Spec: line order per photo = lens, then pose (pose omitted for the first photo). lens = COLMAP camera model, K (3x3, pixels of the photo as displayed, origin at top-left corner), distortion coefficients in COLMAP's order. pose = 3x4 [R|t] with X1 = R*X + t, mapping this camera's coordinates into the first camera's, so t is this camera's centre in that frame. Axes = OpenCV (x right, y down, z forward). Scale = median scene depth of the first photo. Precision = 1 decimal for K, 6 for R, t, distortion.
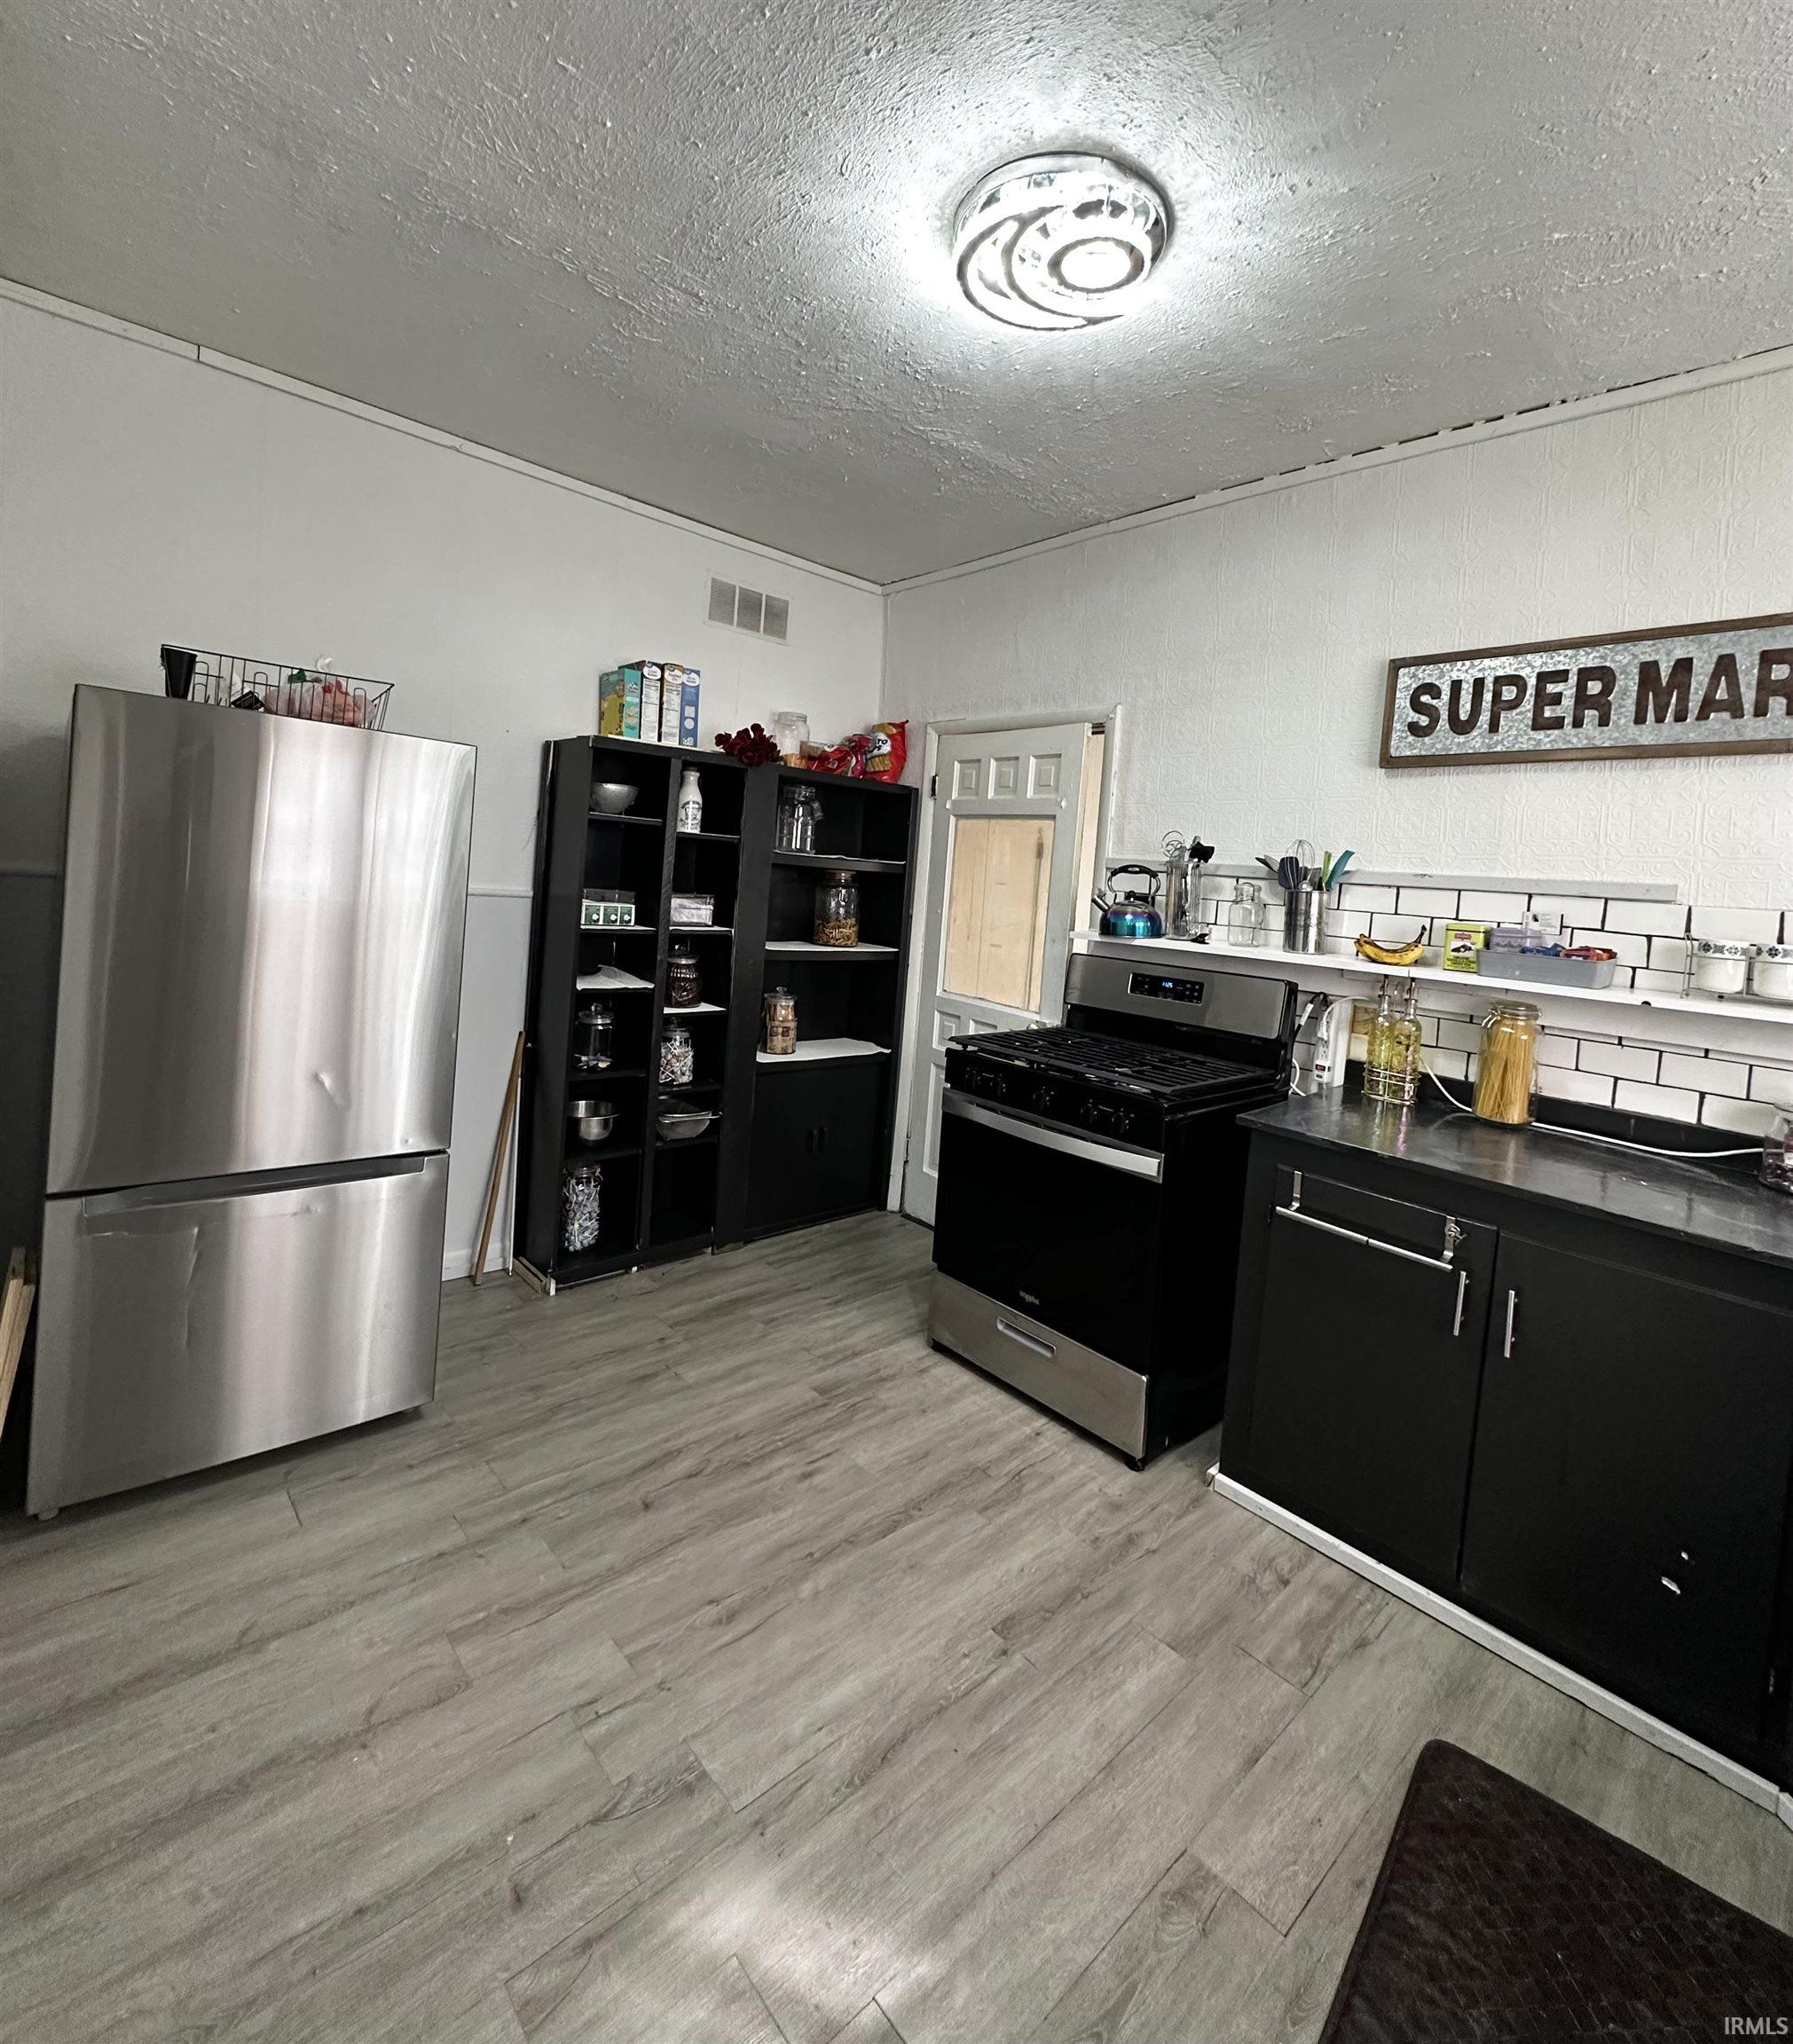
lens RADIAL K [[950.2, 0, 891.1], [0, 950.2, 914.0], [0, 0, 1]] dist [-0.002071, 0.000400]
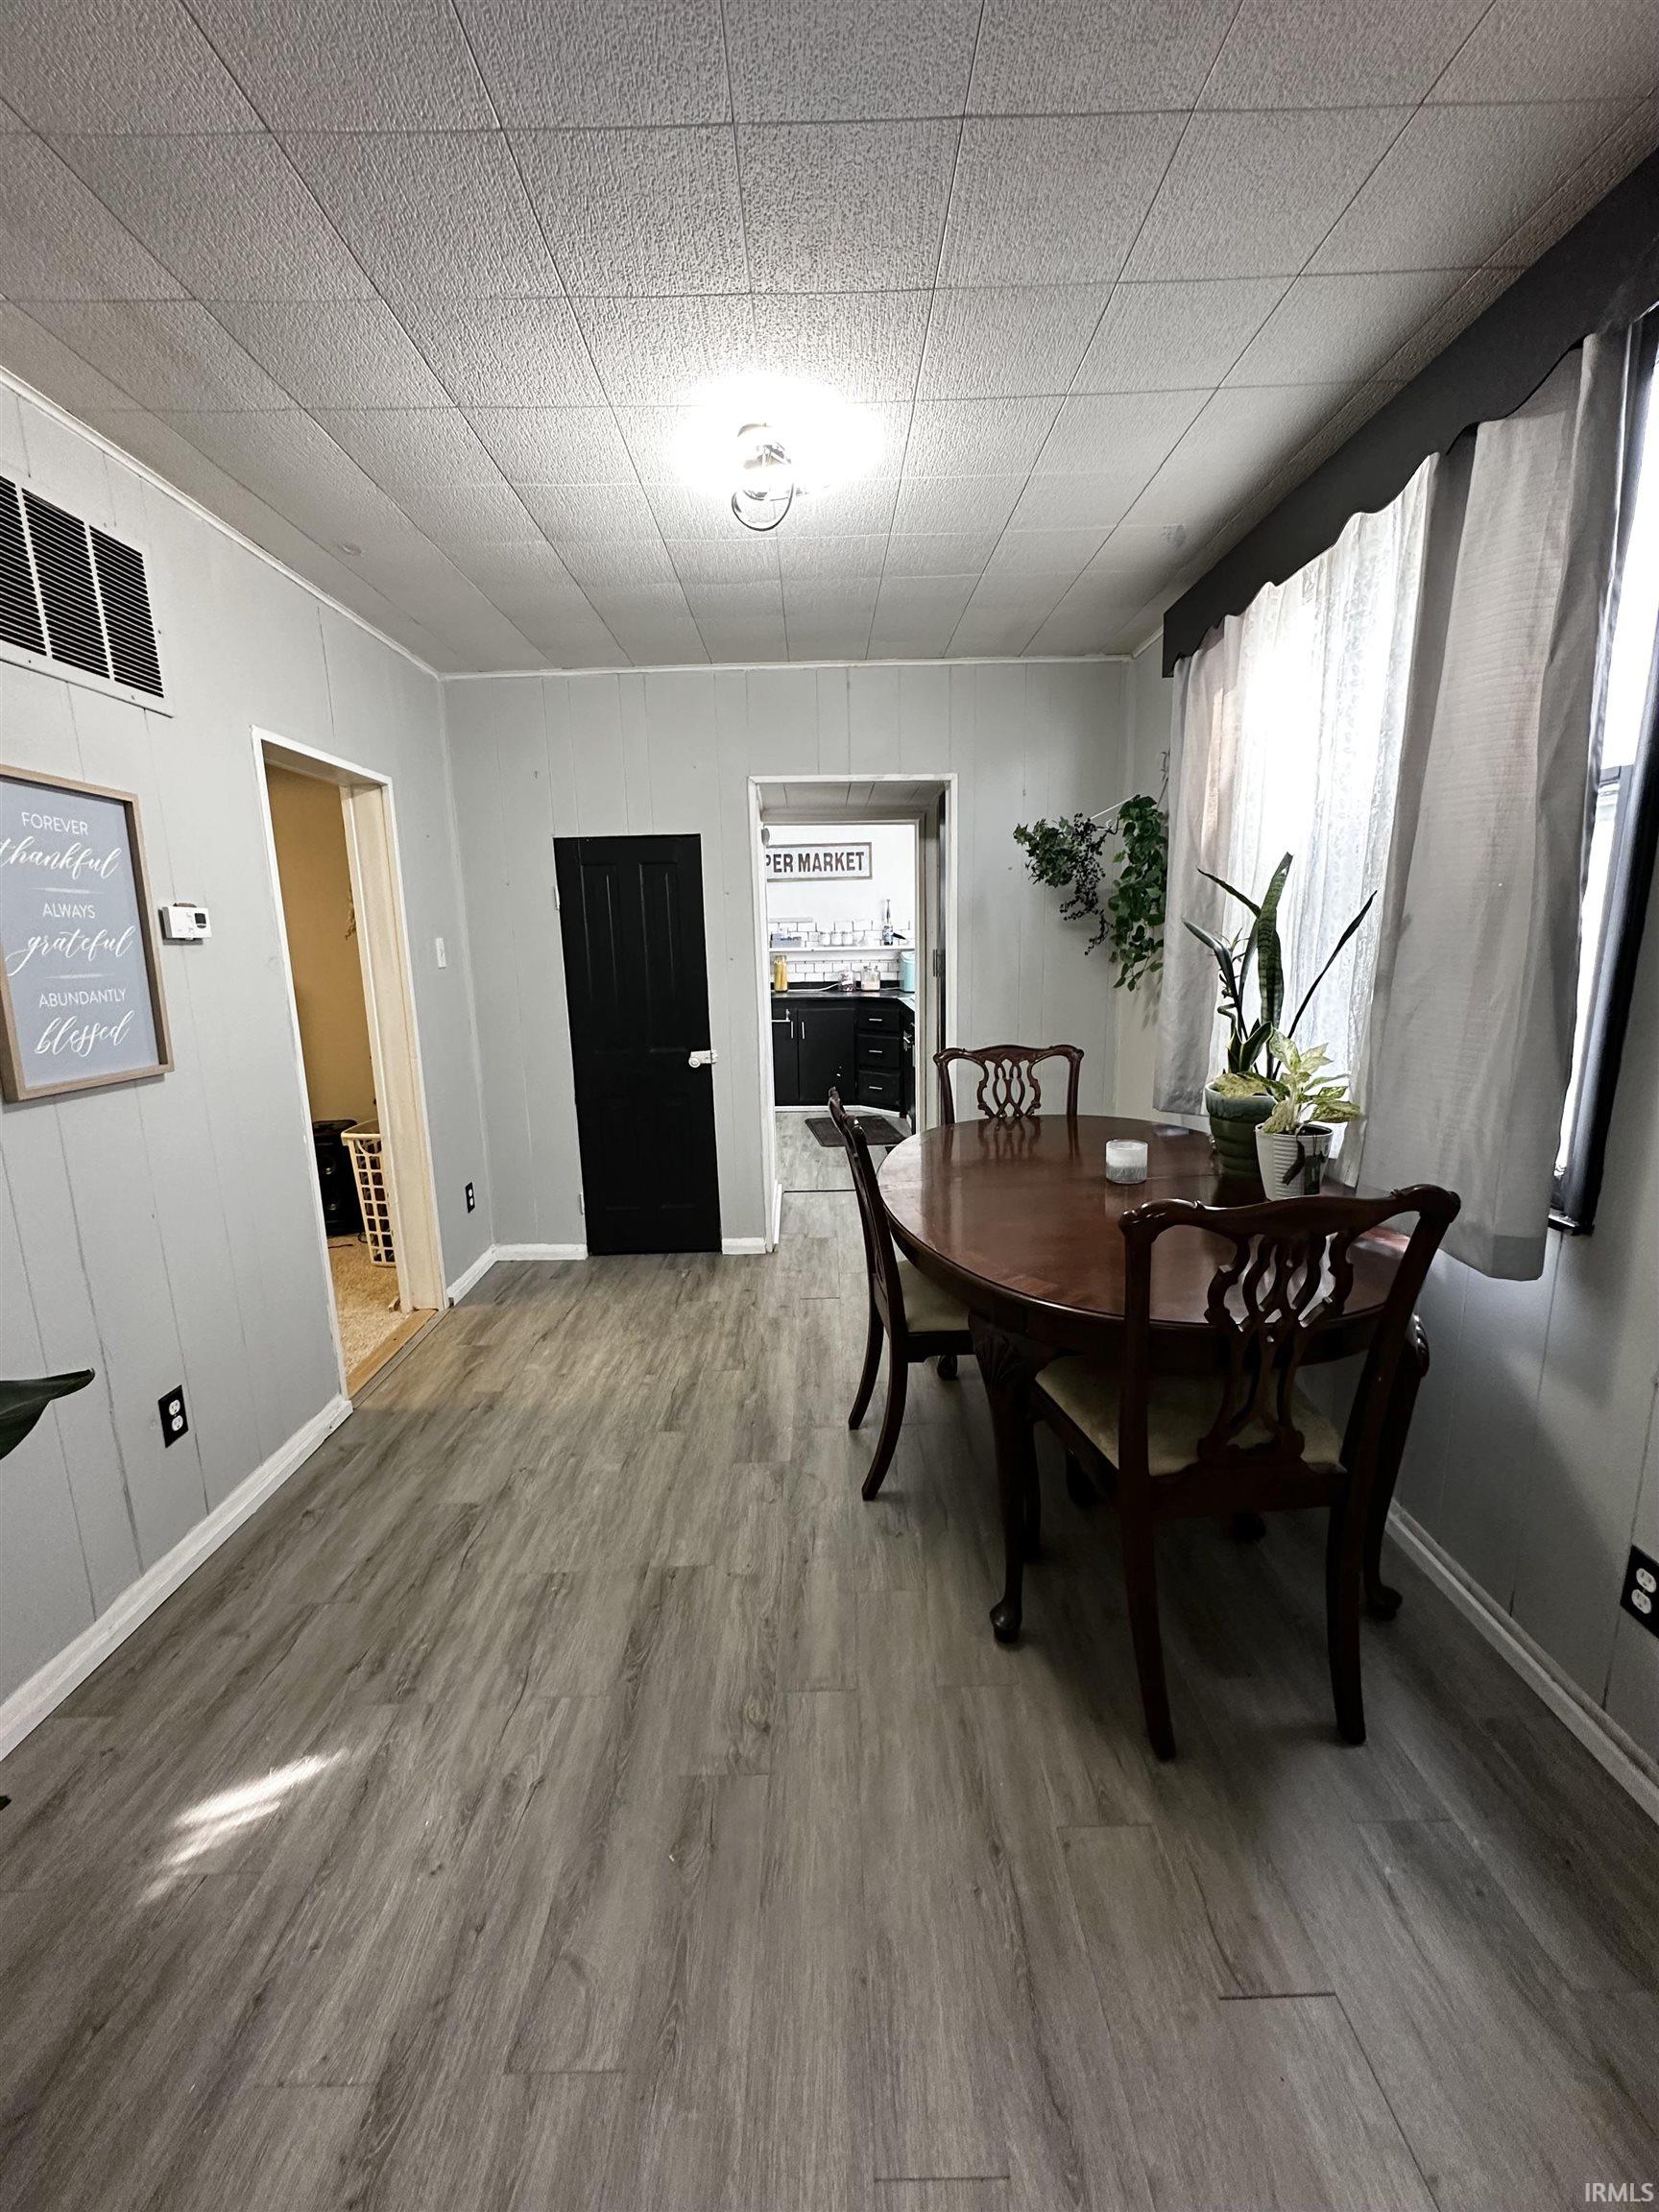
lens RADIAL K [[885.6, 0, 830.0], [0, 885.6, 1110.4], [0, 0, 1]] dist [-0.002654, 0.000817]
pose [[0.662740, -0.228154, 0.713247, -1.651382], [0.099567, 0.970848, 0.218038, -0.042146], [-0.742201, -0.073487, 0.666137, -1.314844]]
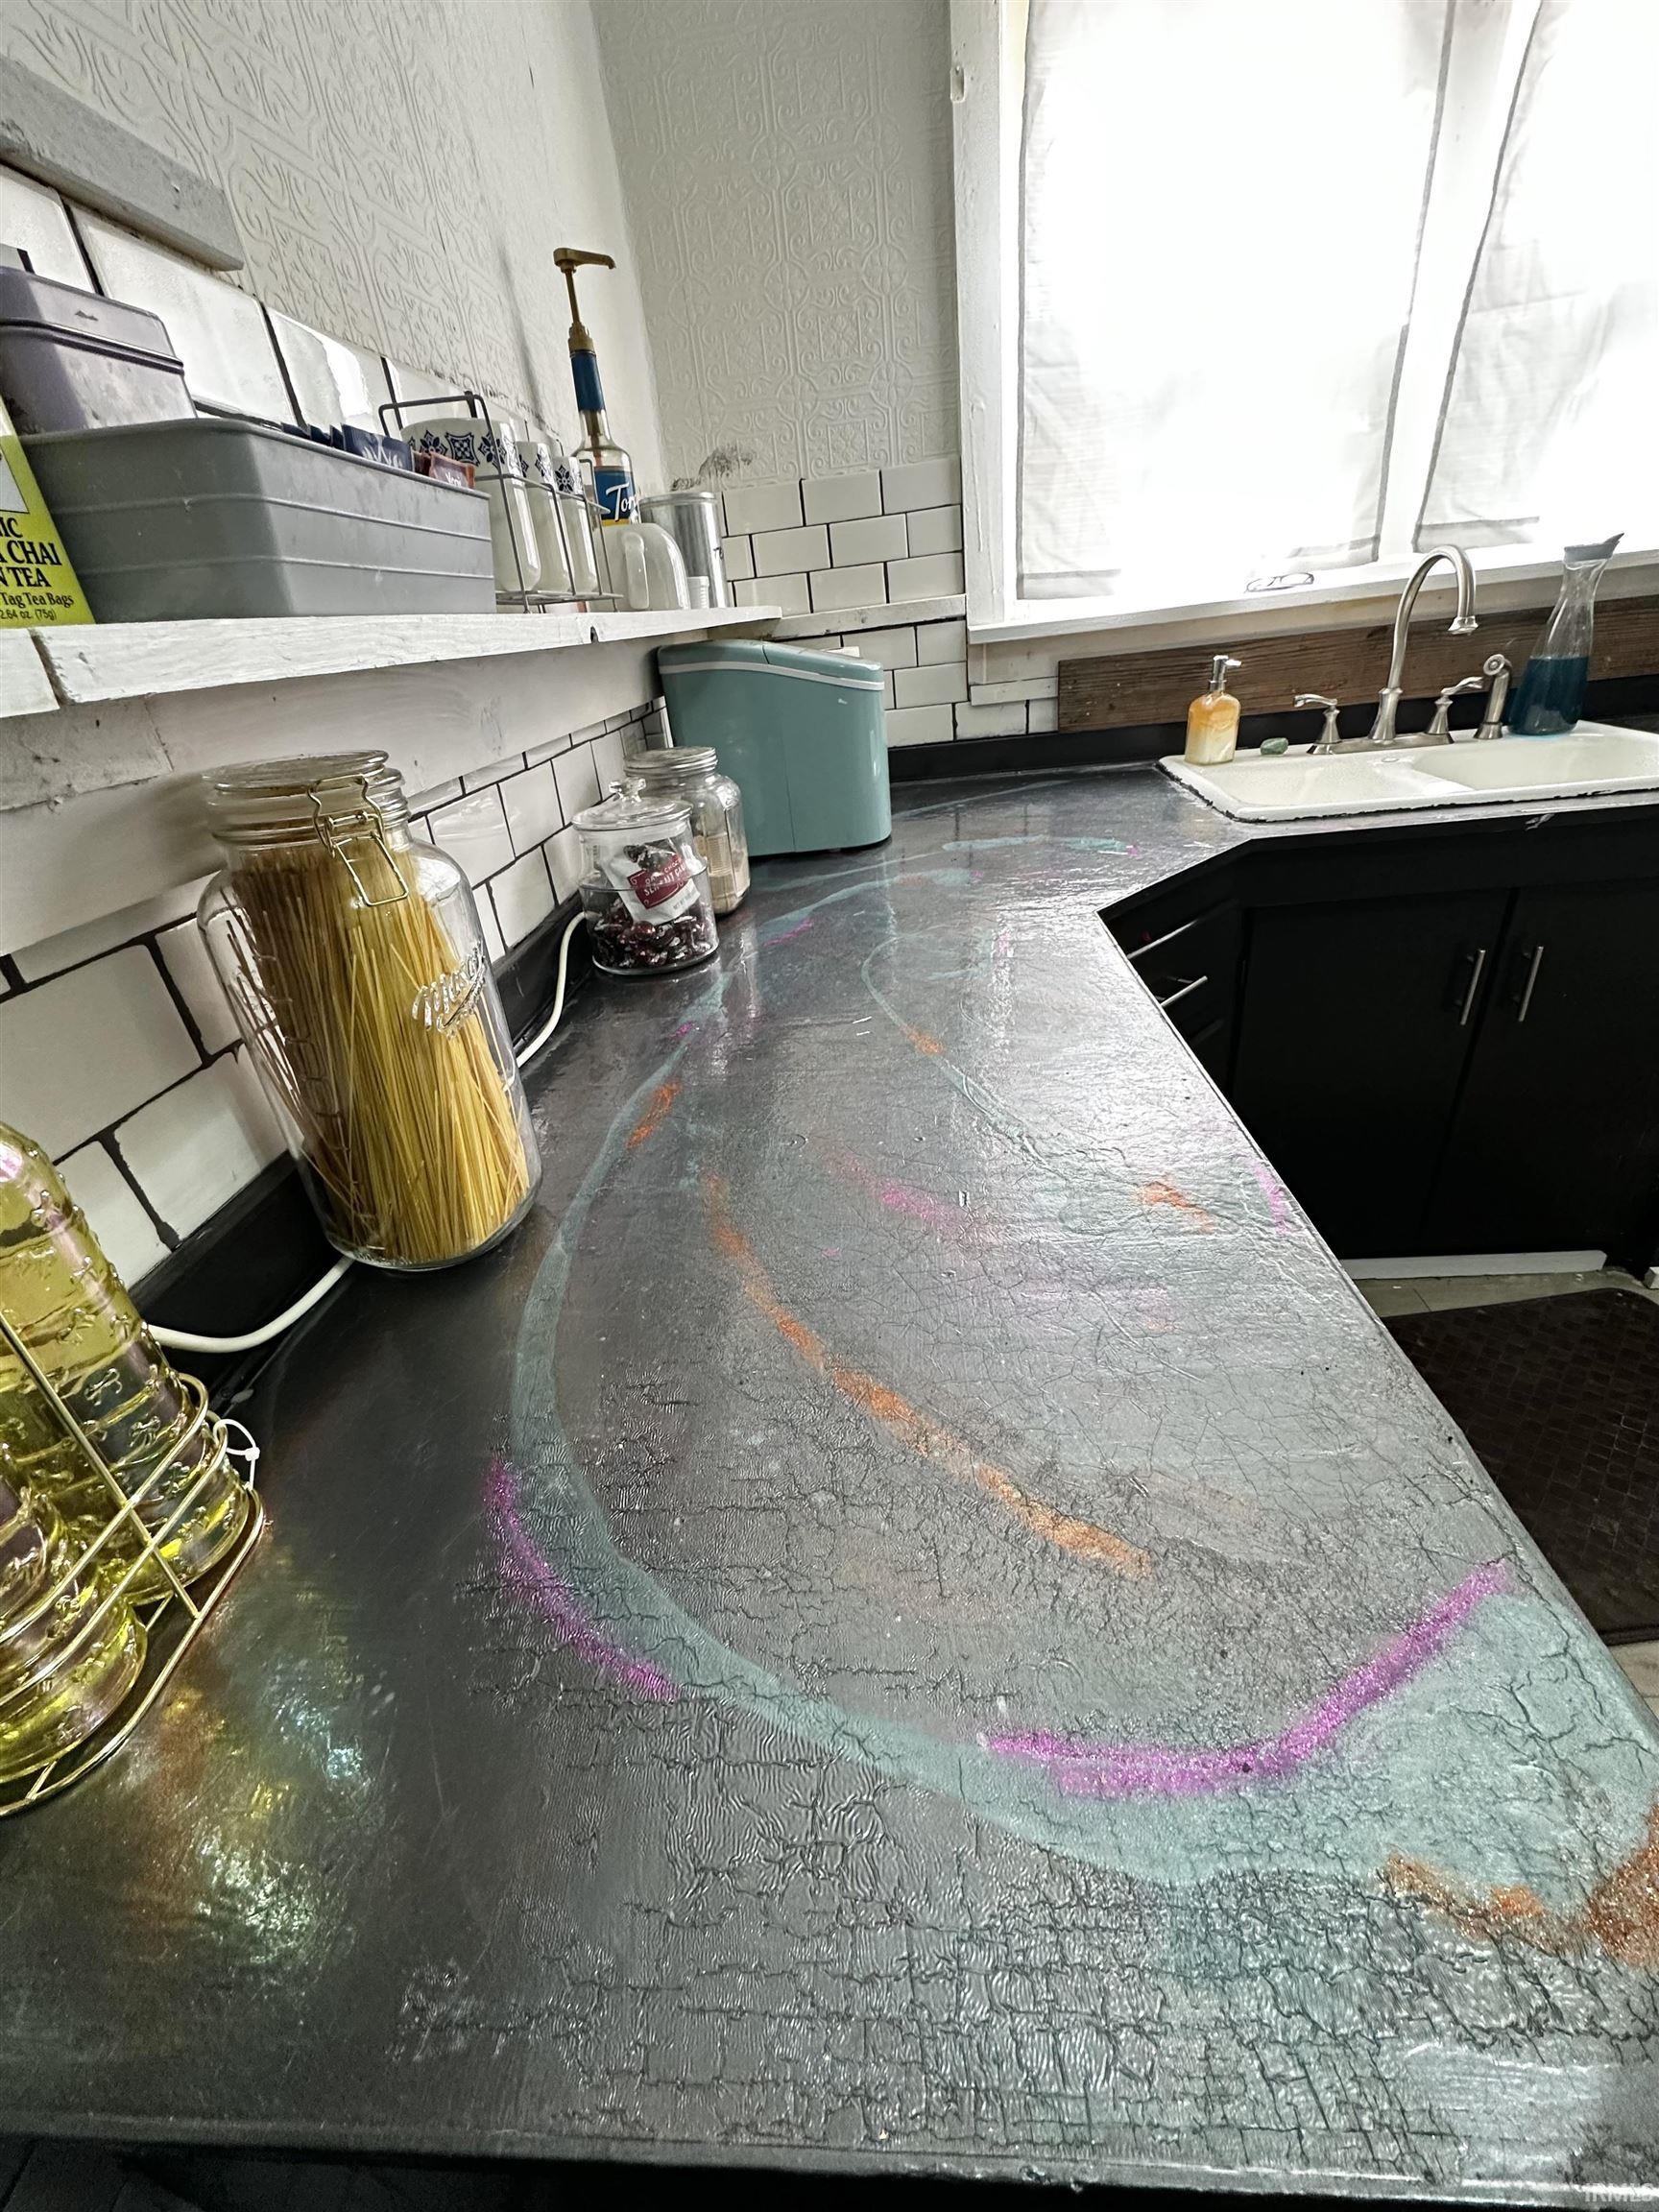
lens RADIAL K [[884.3, 0, 830.0], [0, 884.3, 1108.6], [0, 0, 1]] dist [-0.001536, 0.000626]
pose [[-0.701737, -0.353569, 0.618510, 0.431245], [0.078344, 0.824600, 0.560265, 0.056428], [-0.708115, 0.441615, -0.550952, 1.081723]]
